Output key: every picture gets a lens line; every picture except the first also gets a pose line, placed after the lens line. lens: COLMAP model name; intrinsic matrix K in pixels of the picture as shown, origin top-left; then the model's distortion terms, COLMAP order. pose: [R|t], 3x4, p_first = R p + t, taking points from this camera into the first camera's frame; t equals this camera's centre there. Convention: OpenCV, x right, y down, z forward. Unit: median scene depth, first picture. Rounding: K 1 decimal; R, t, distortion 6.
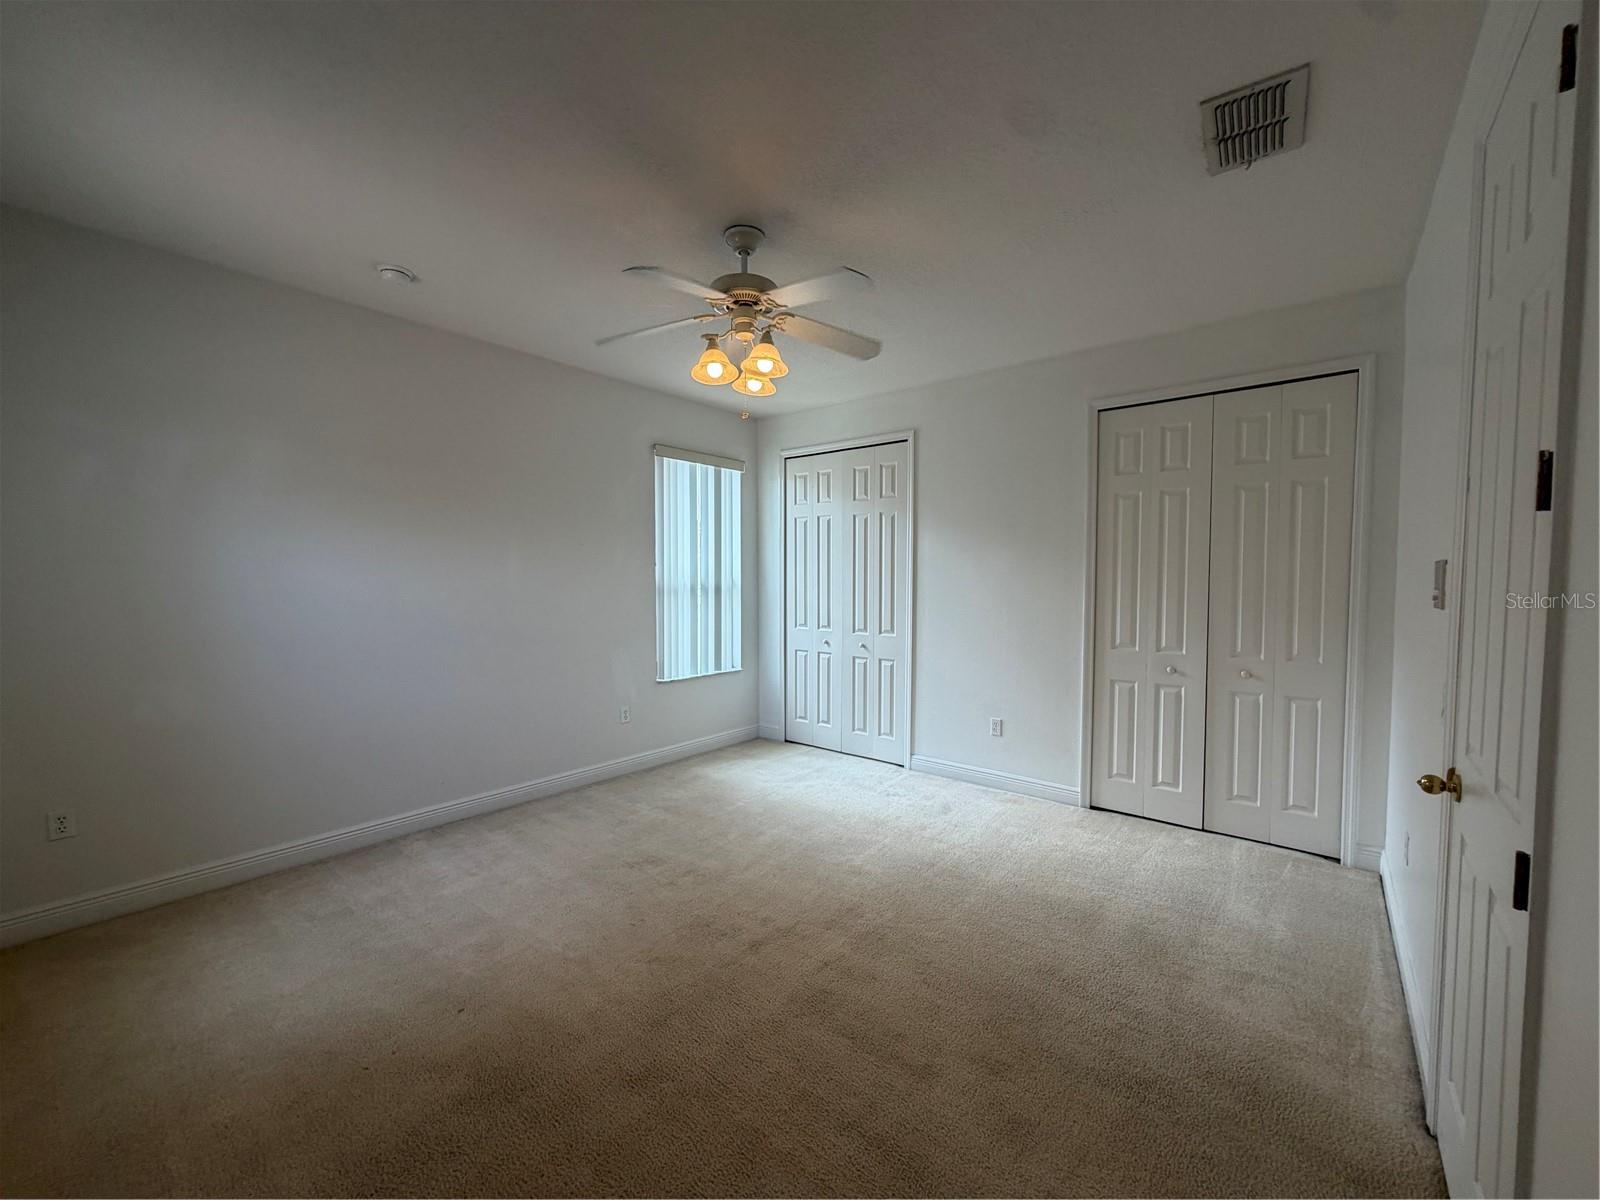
lens RADIAL K [[638.3, 0, 800.0], [0, 638.3, 600.0], [0, 0, 1]] dist [0.000810, 0.000073]
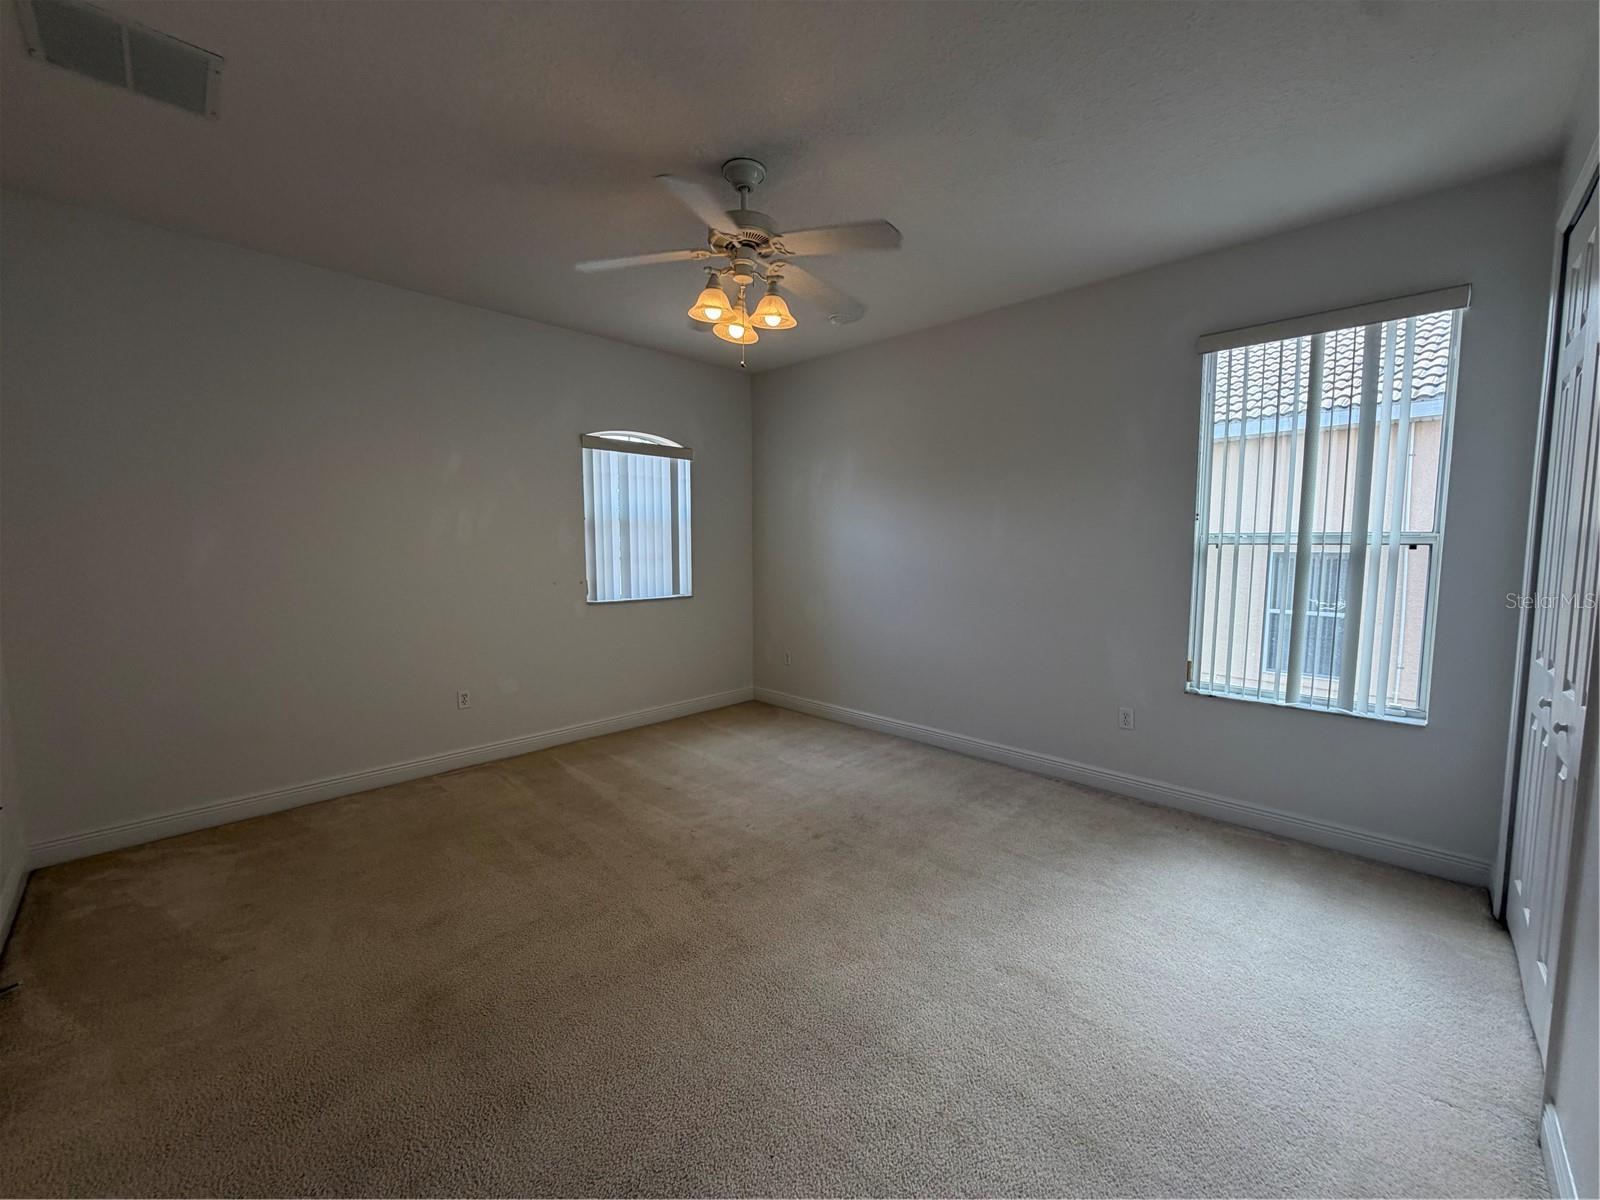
lens RADIAL K [[638.3, 0, 800.0], [0, 638.3, 600.0], [0, 0, 1]] dist [0.000810, 0.000073]
pose [[-0.076520, 0.084376, -0.993492, 0.488492], [-0.042220, 0.995245, 0.087777, -0.011359], [0.996174, 0.048662, -0.072593, 0.641091]]
